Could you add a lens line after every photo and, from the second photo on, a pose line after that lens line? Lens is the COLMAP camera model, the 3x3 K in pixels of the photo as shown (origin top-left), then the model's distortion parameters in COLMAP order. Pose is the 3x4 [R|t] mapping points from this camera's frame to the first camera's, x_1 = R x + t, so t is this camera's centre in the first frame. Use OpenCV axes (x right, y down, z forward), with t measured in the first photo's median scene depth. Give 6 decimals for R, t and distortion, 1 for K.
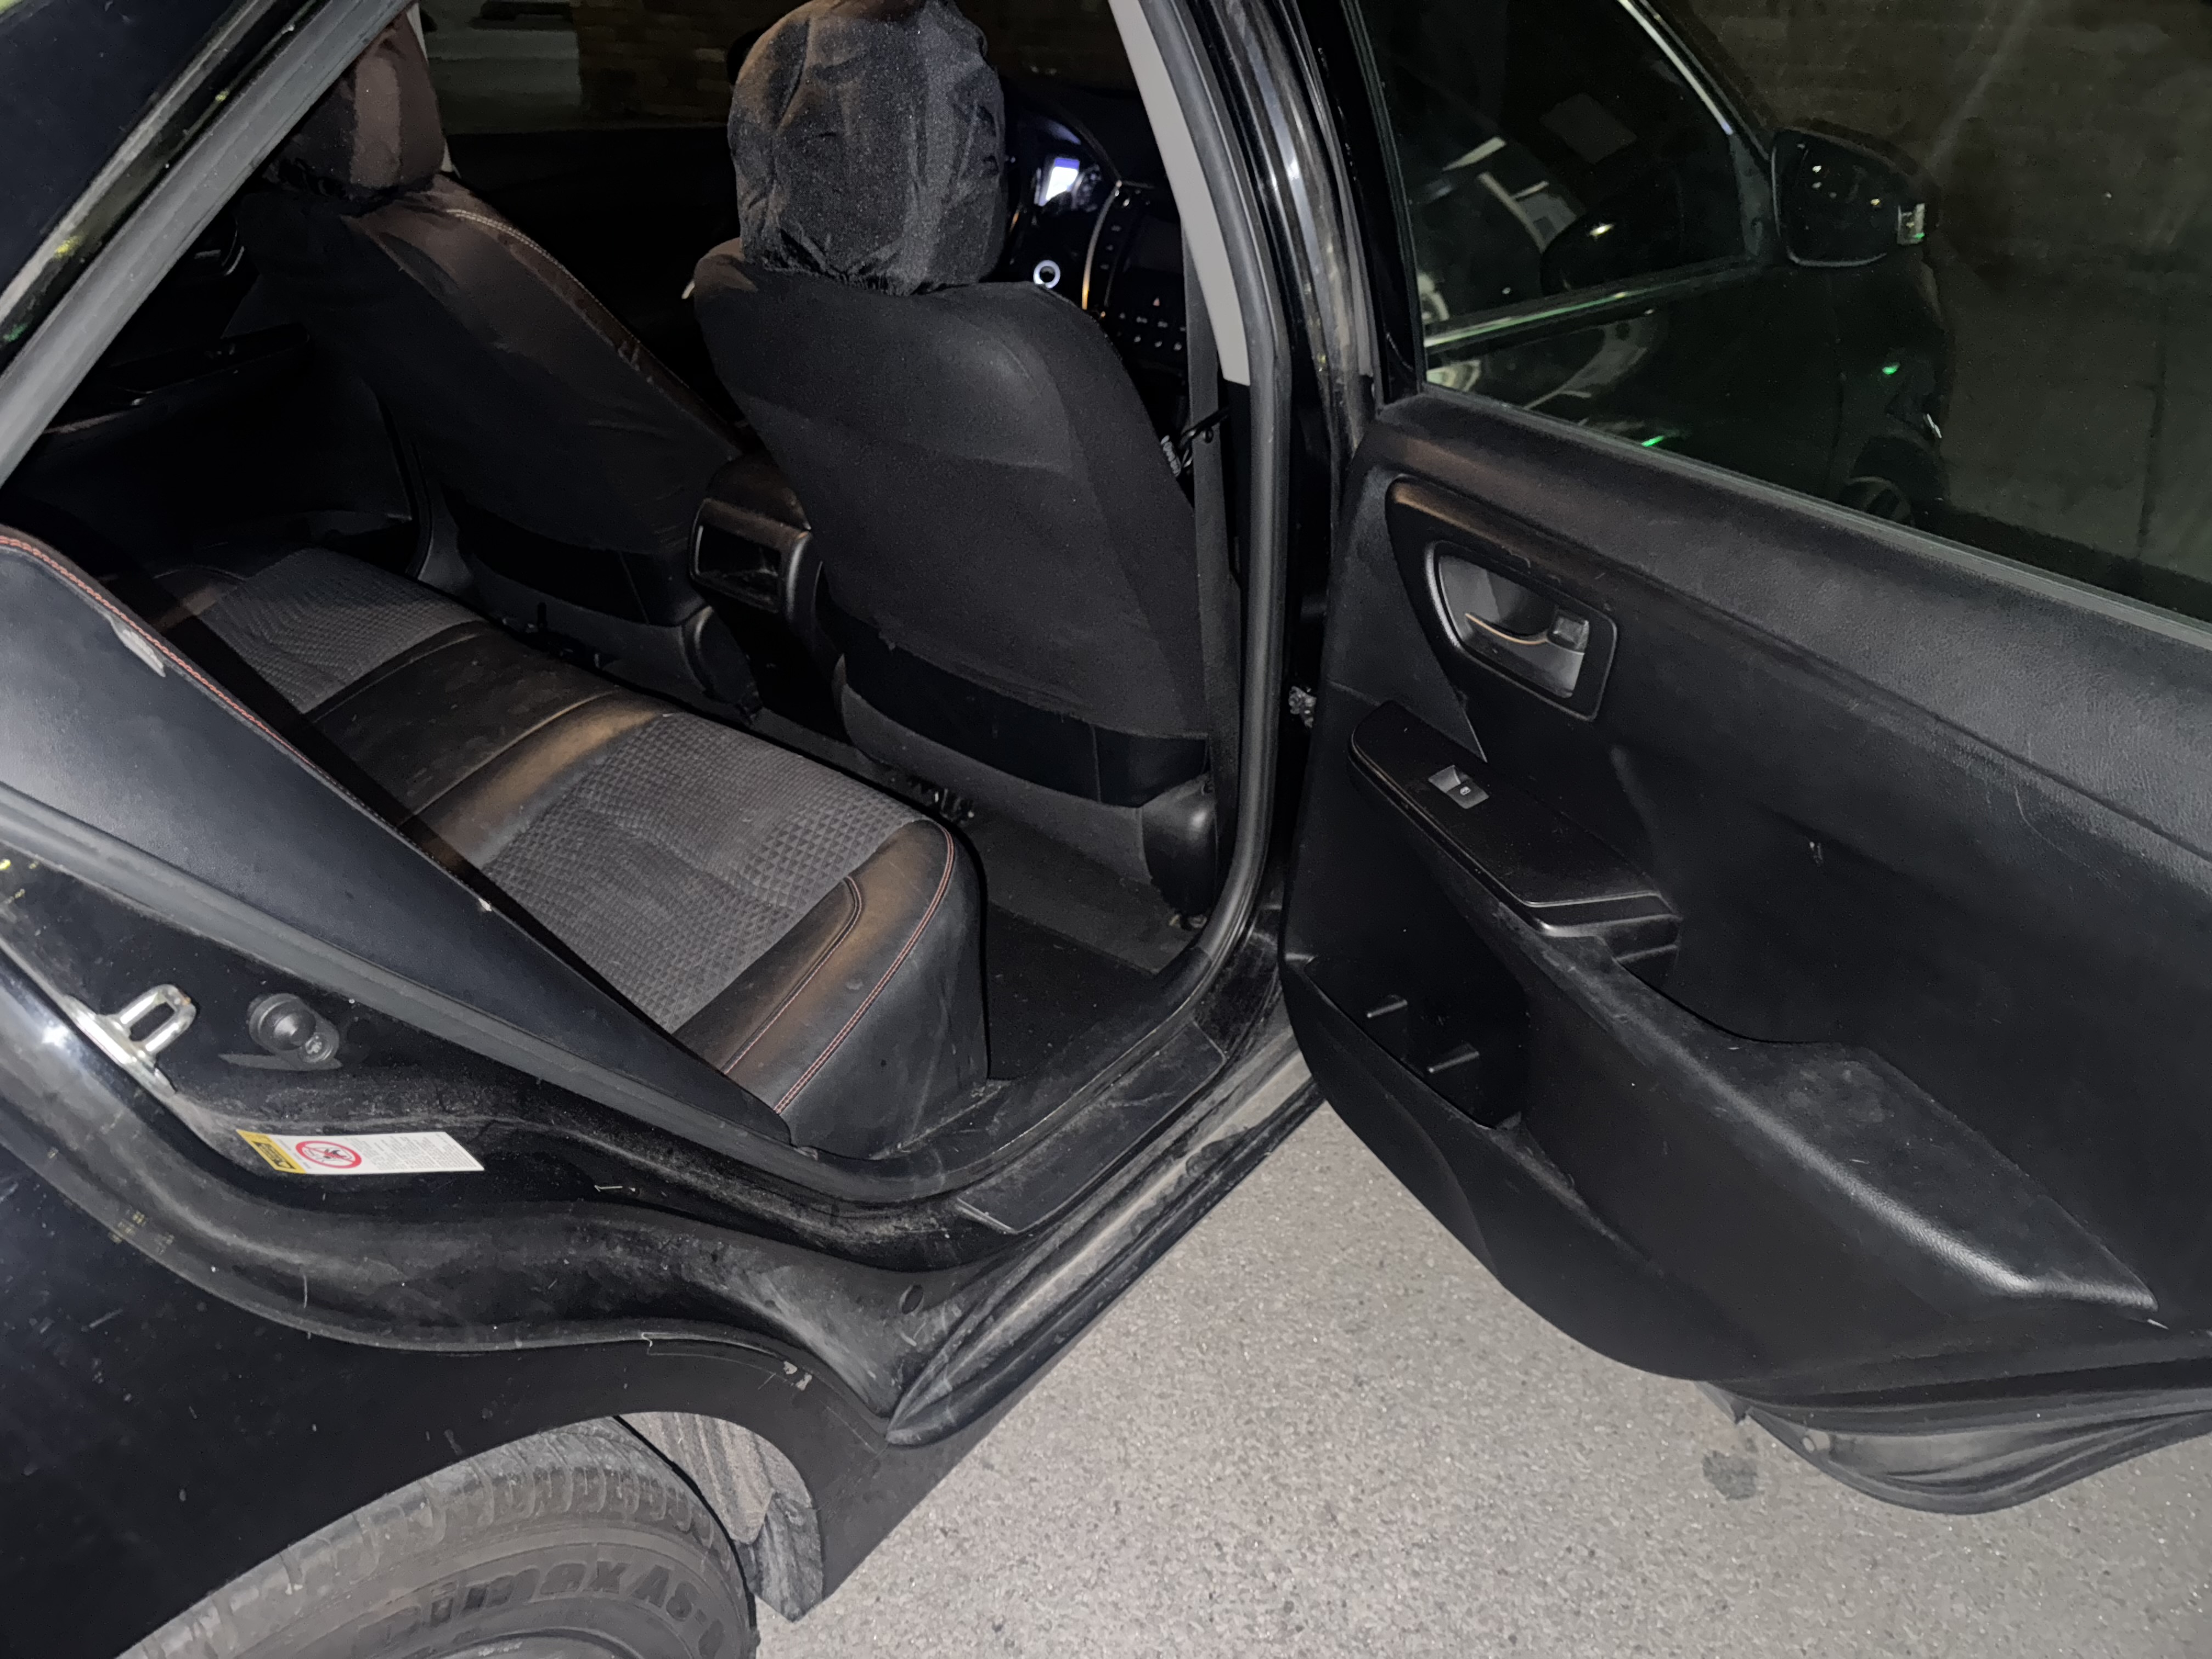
lens RADIAL K [[1591.3, 0, 1141.9], [0, 1591.3, 844.6], [0, 0, 1]] dist [0.069568, -0.046946]
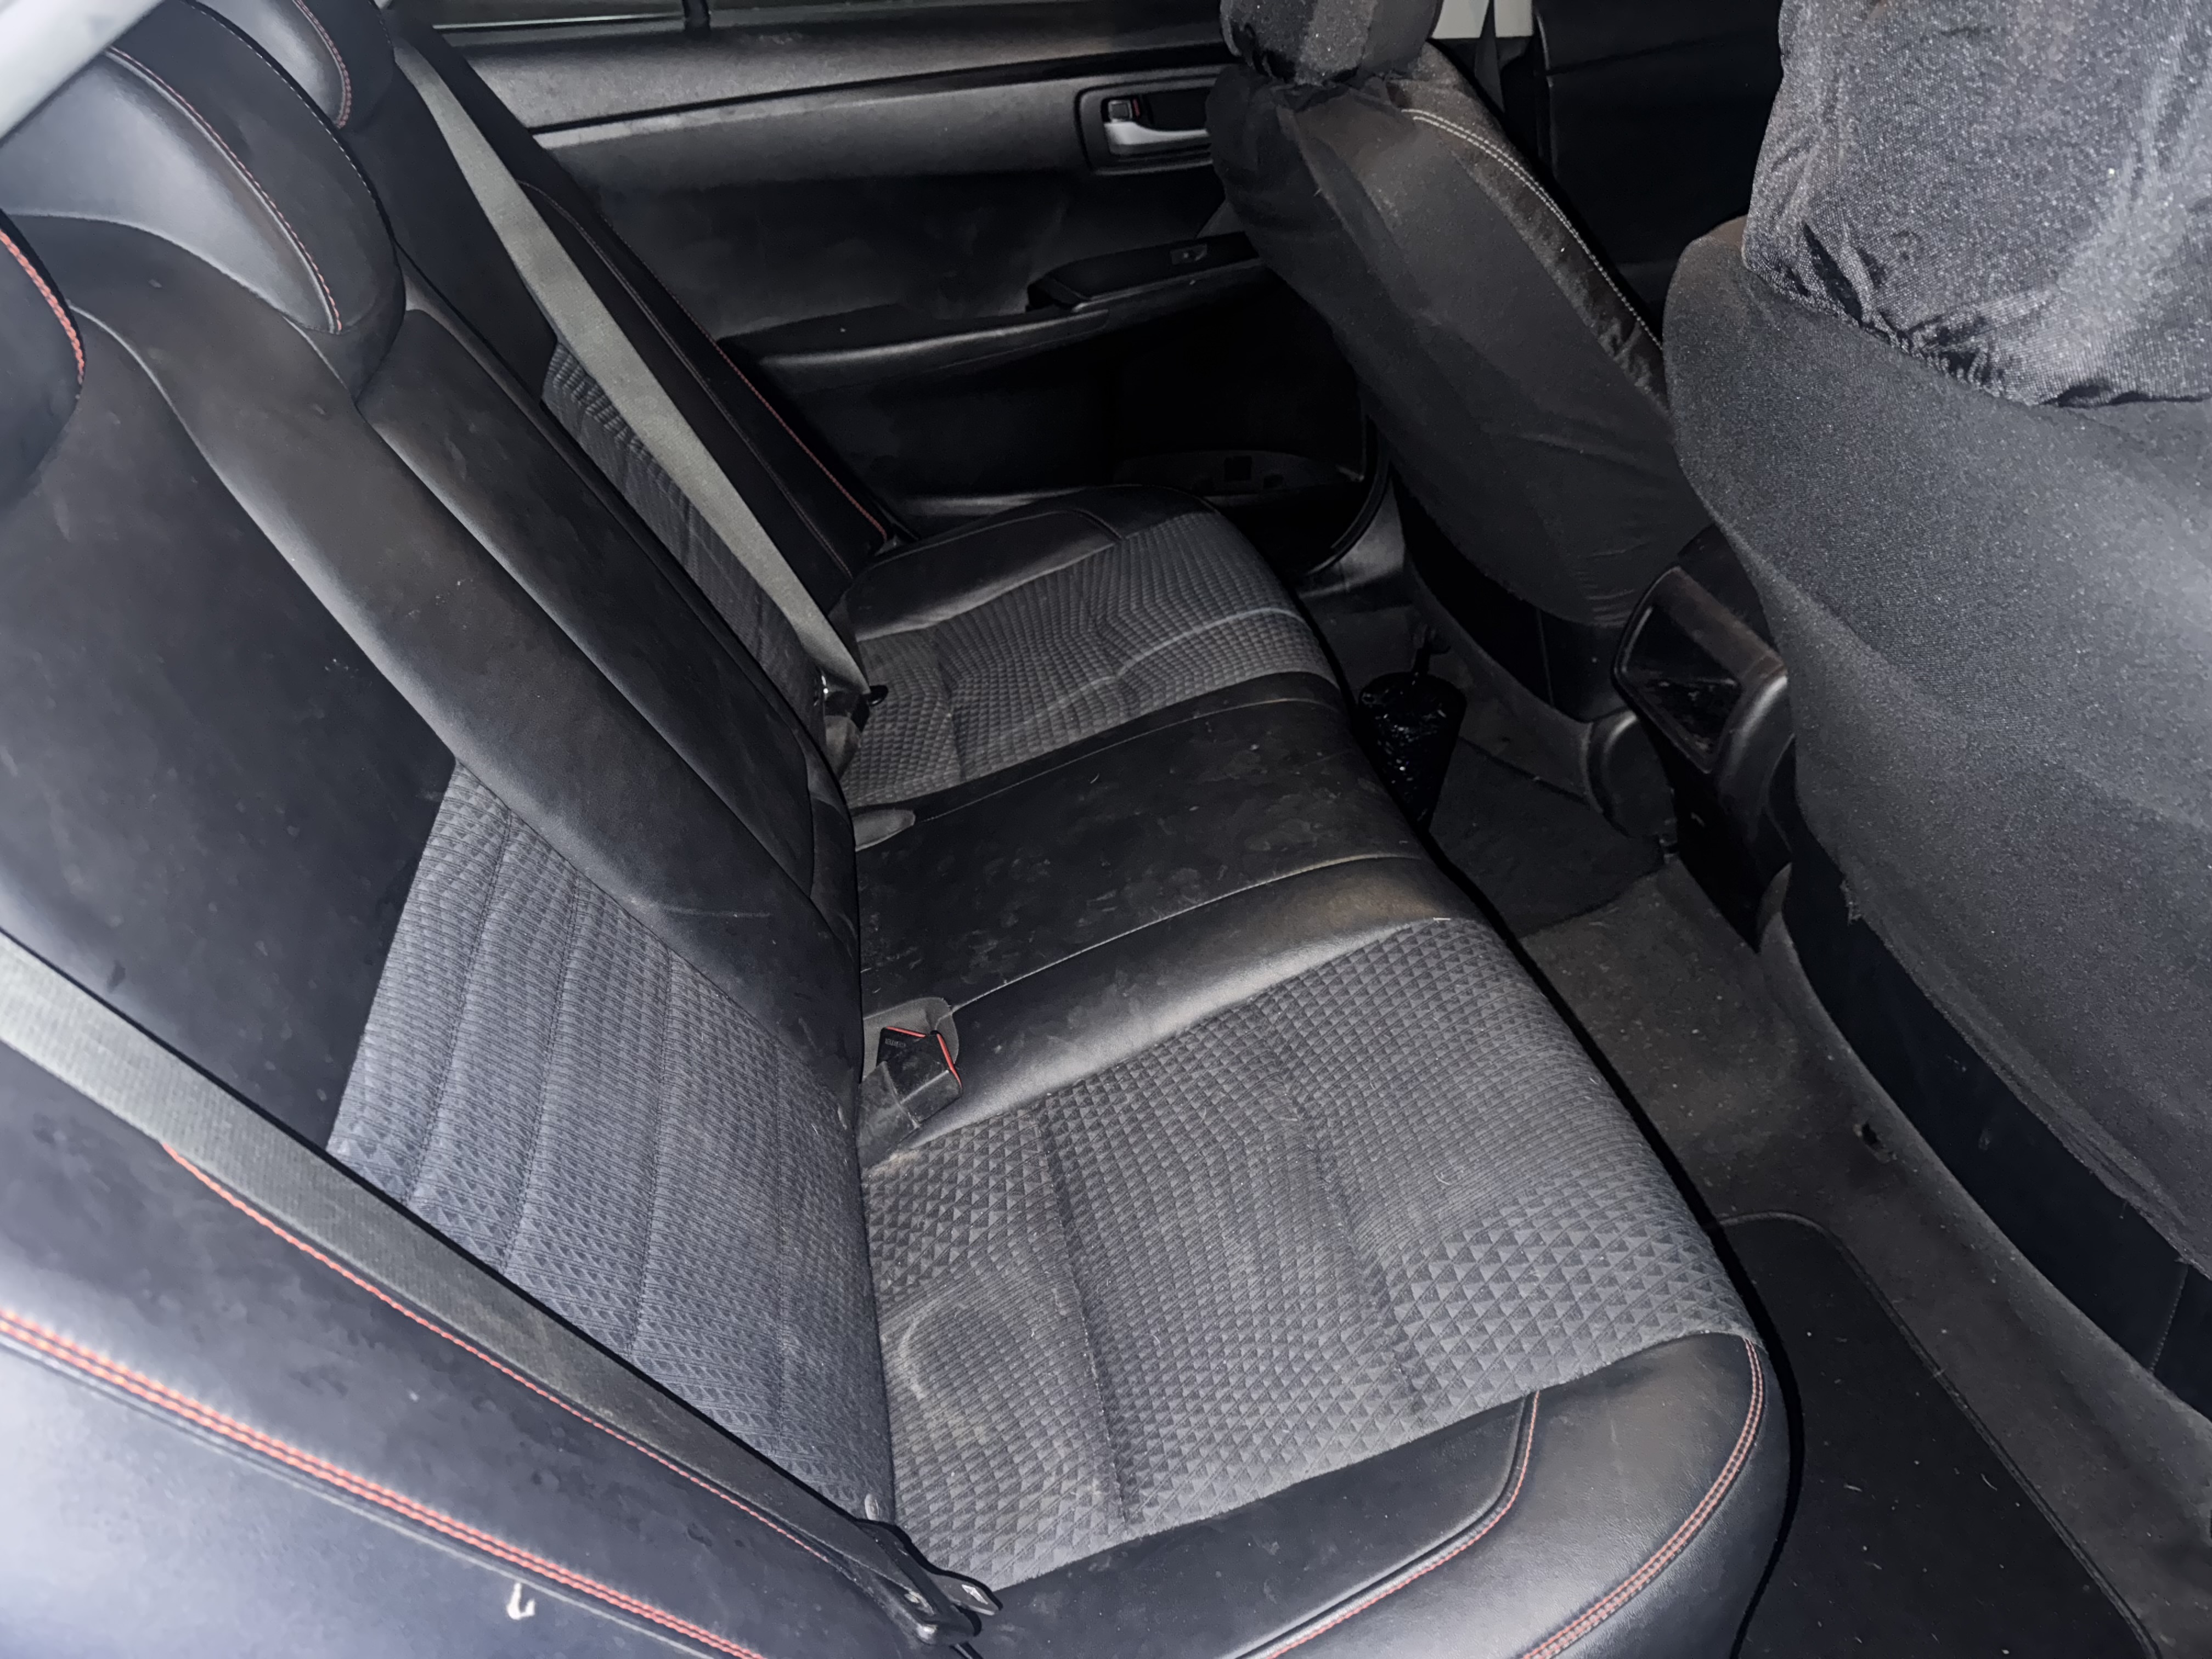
lens RADIAL K [[1591.3, 0, 1141.9], [0, 1591.3, 844.6], [0, 0, 1]] dist [0.069568, -0.046946]
pose [[0.751787, 0.335825, -0.567484, -0.028971], [-0.281048, 0.941702, 0.184955, -0.193704], [0.596514, 0.020443, 0.802343, 0.398072]]
